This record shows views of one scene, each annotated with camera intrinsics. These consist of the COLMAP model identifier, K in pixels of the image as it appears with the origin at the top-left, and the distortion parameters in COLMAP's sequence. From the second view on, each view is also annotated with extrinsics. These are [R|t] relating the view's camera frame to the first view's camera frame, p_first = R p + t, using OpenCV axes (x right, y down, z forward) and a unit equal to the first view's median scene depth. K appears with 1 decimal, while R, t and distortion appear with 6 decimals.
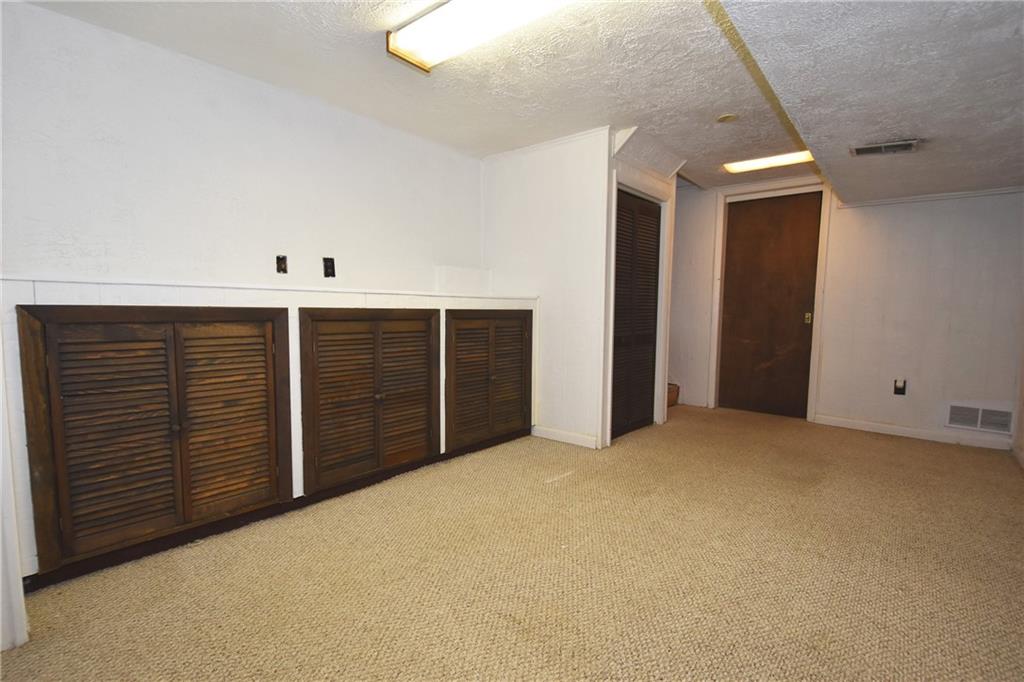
lens RADIAL K [[478.6, 0, 510.8], [0, 478.6, 348.1], [0, 0, 1]] dist [0.023613, -0.028506]
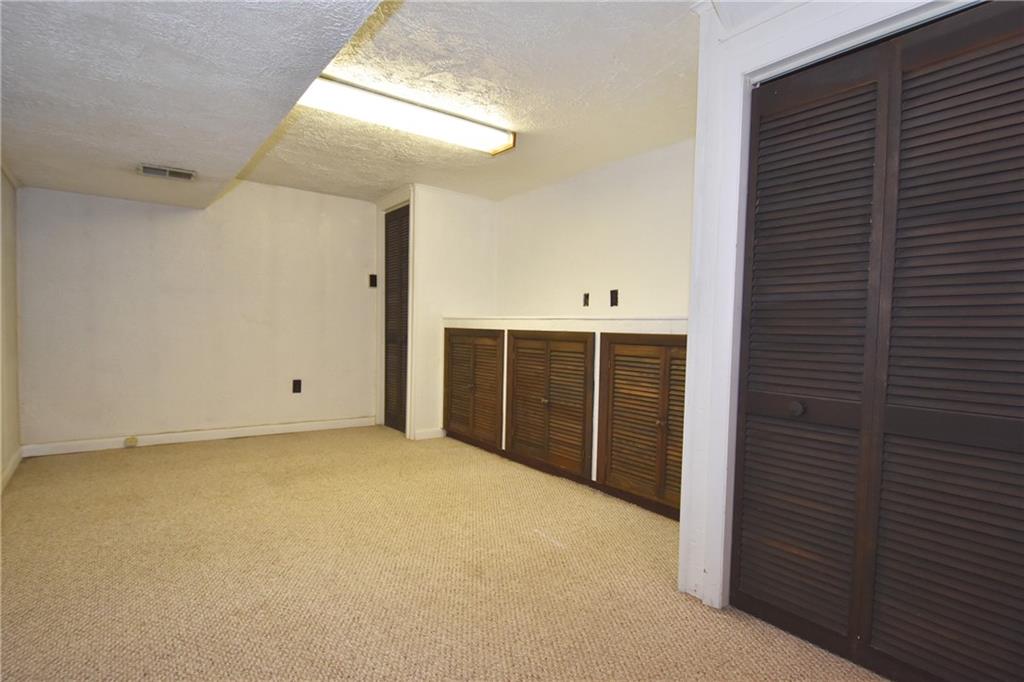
lens RADIAL K [[478.6, 0, 510.8], [0, 478.6, 348.1], [0, 0, 1]] dist [0.023613, -0.028506]
pose [[-0.187786, 0.027275, -0.981831, 0.875081], [-0.105921, 0.993223, 0.047850, -0.078895], [0.976482, 0.112982, -0.183624, 1.033222]]
